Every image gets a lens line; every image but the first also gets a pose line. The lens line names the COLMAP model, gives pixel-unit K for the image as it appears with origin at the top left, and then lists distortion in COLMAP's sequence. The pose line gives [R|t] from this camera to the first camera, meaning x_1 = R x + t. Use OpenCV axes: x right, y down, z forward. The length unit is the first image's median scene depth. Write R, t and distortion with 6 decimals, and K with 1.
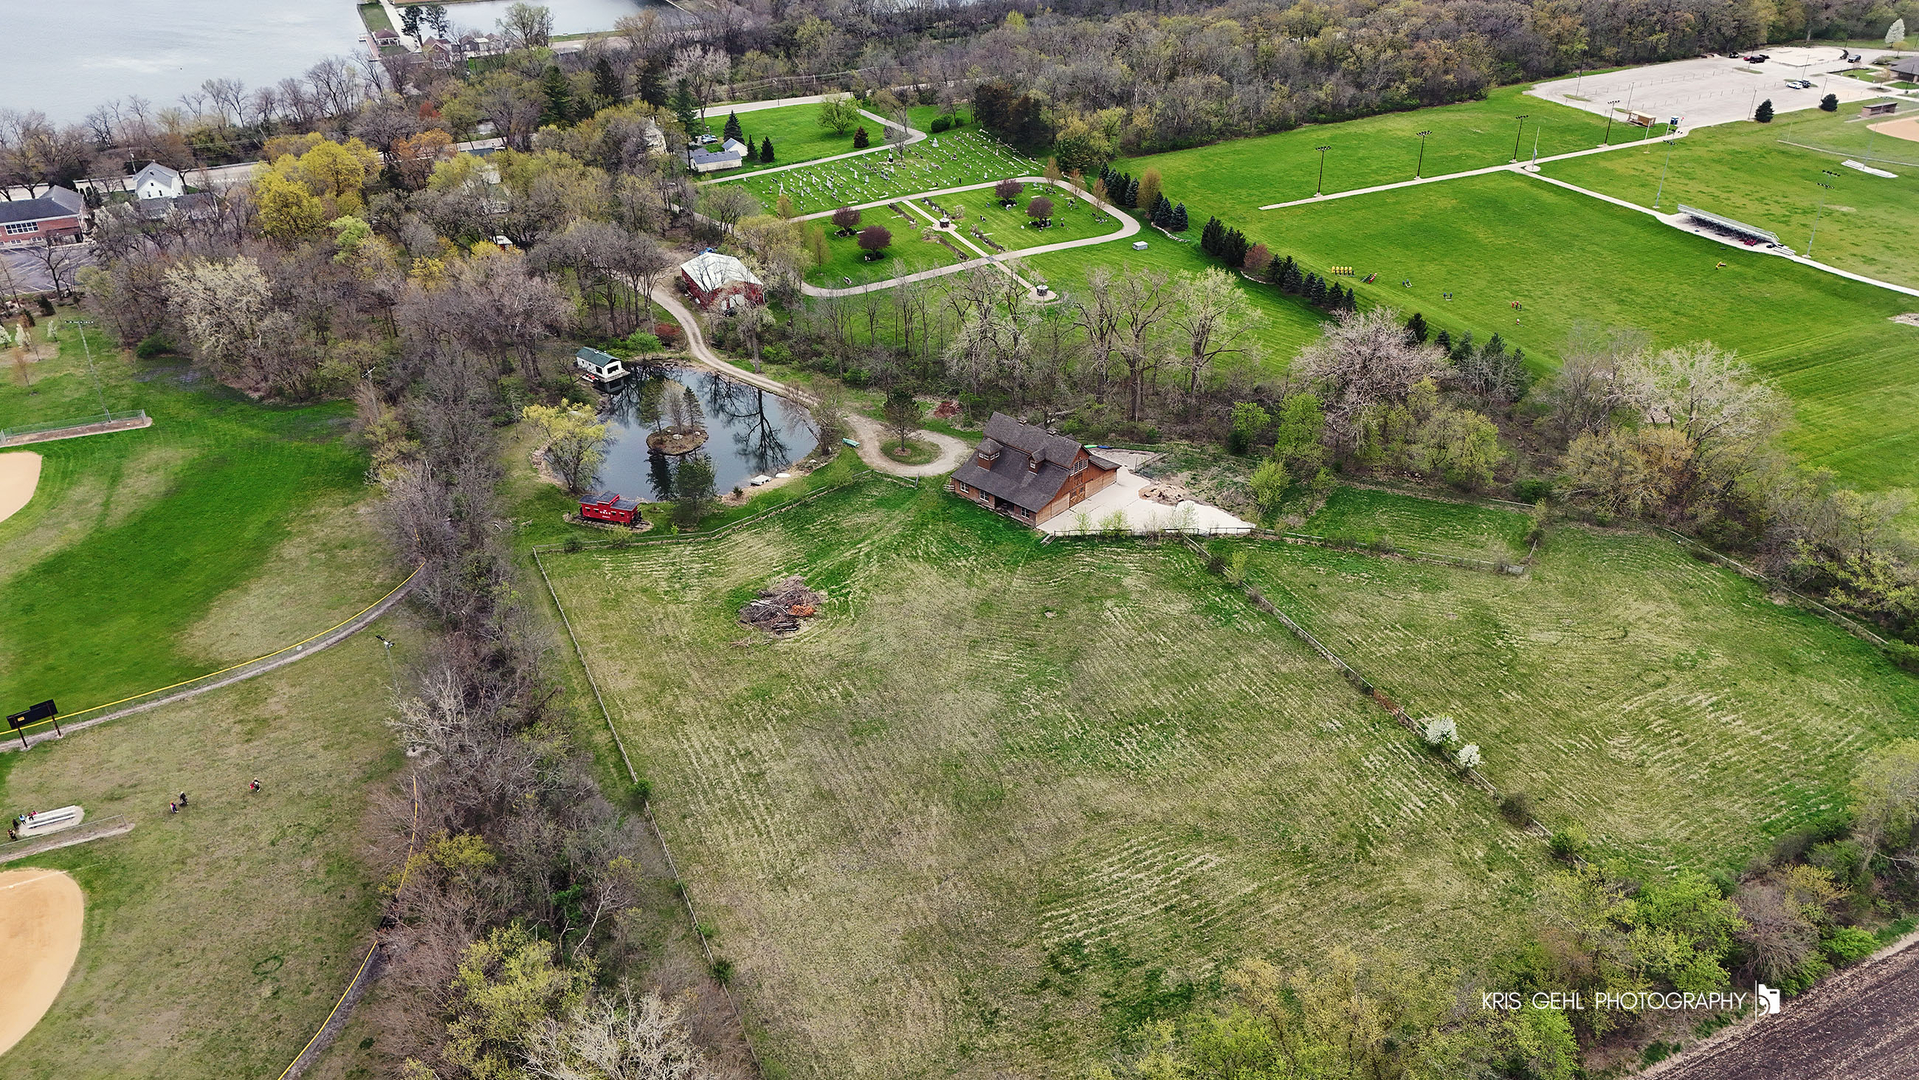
lens RADIAL K [[1399.2, 0, 968.5], [0, 1399.2, 561.2], [0, 0, 1]] dist [0.066172, -0.052906]
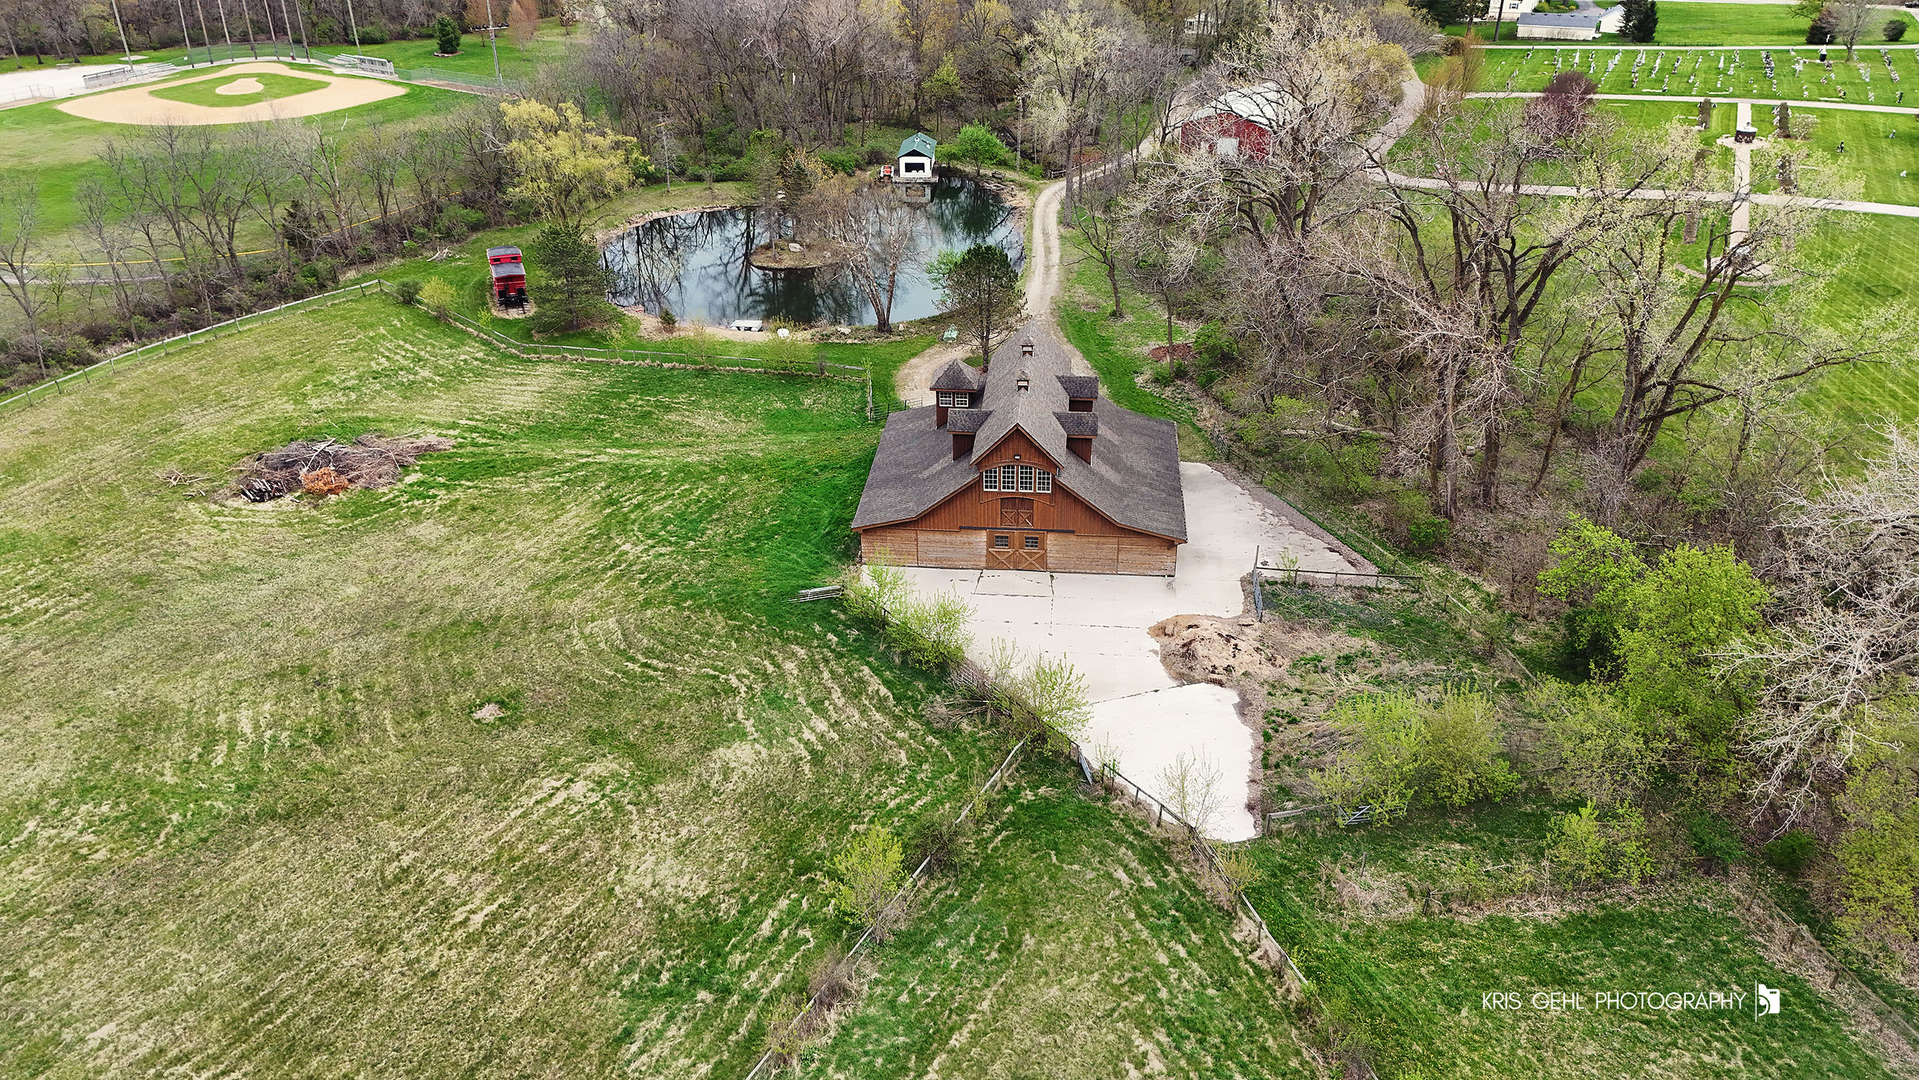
lens RADIAL K [[1399.2, 0, 968.5], [0, 1399.2, 561.2], [0, 0, 1]] dist [0.066172, -0.052906]
pose [[0.621639, 0.397953, -0.674684, 0.336485], [-0.406294, 0.900218, 0.156630, -0.099860], [0.669694, 0.176752, 0.721297, 0.683864]]
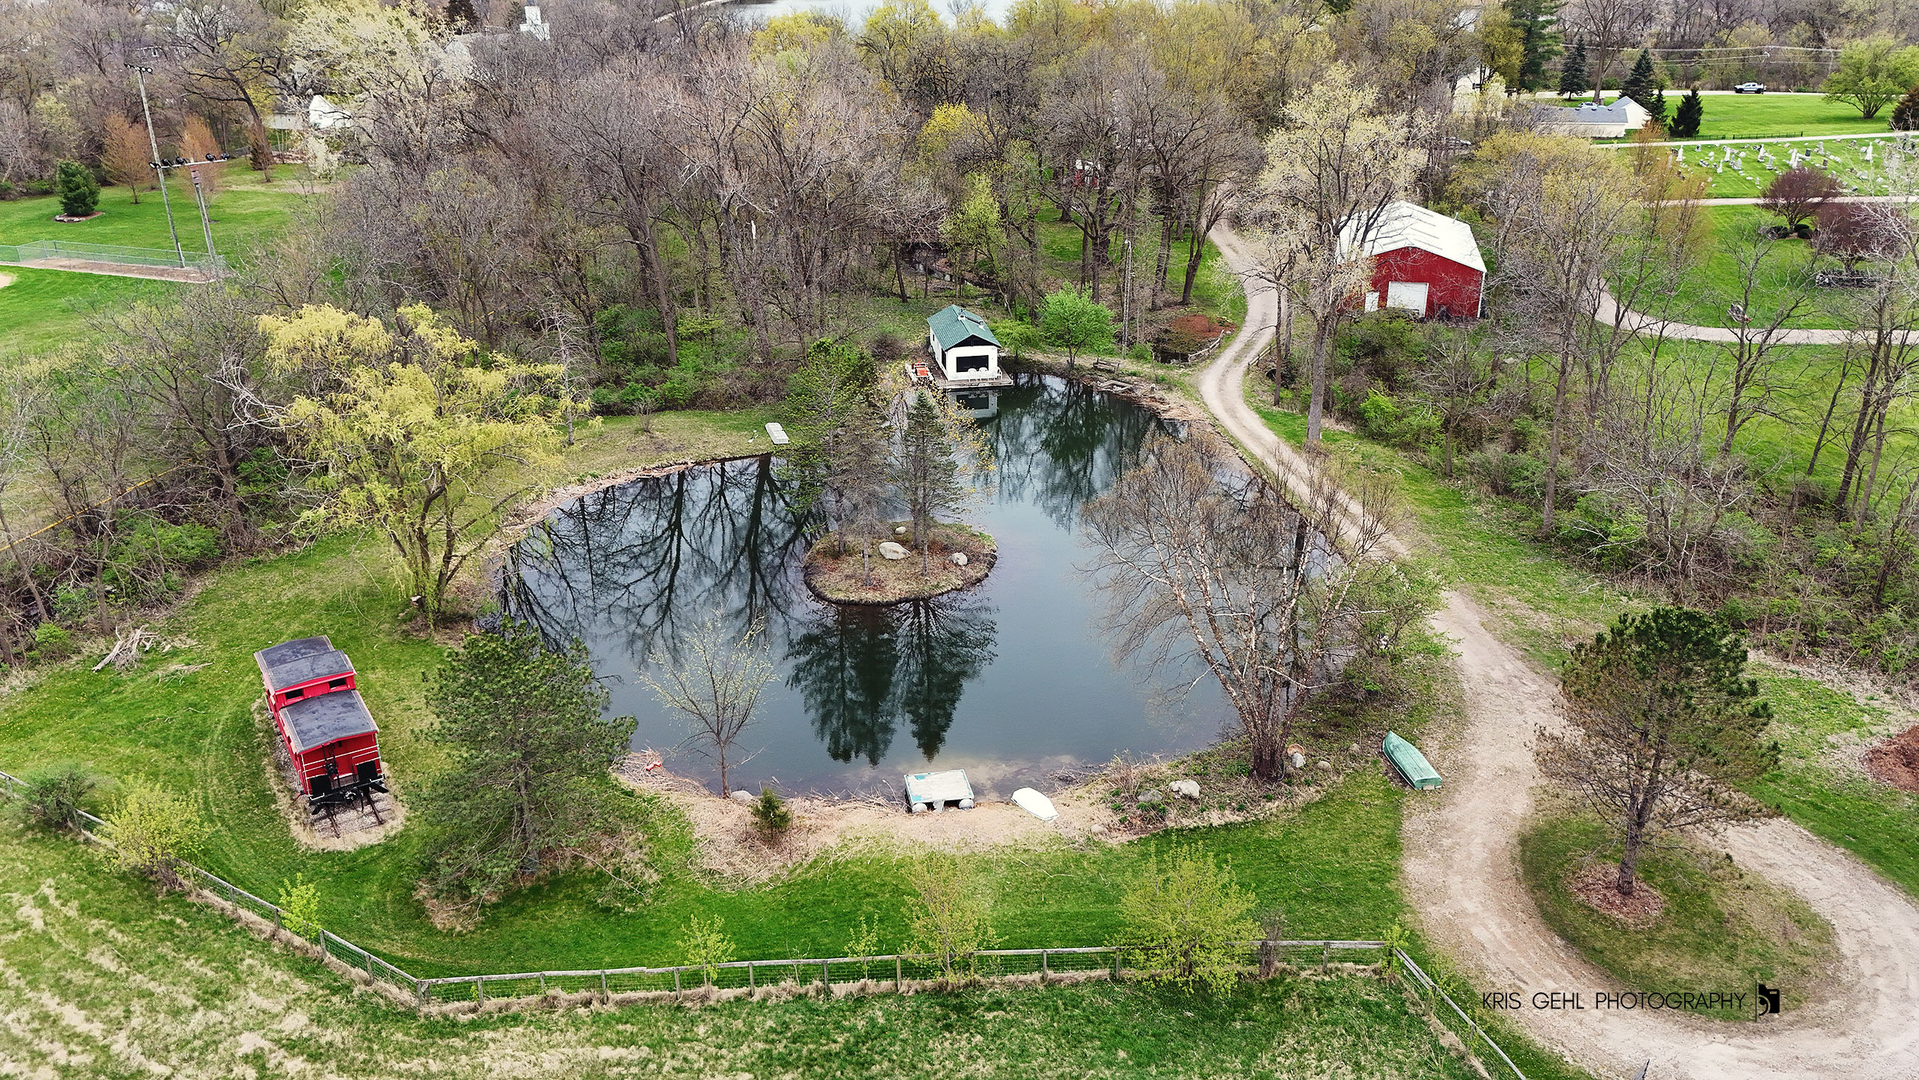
lens RADIAL K [[1399.2, 0, 968.5], [0, 1399.2, 561.2], [0, 0, 1]] dist [0.066172, -0.052906]
pose [[0.783792, 0.269418, -0.559540, -0.021223], [-0.323481, 0.946231, 0.002484, -0.100557], [0.530124, 0.179053, 0.828800, 0.813640]]
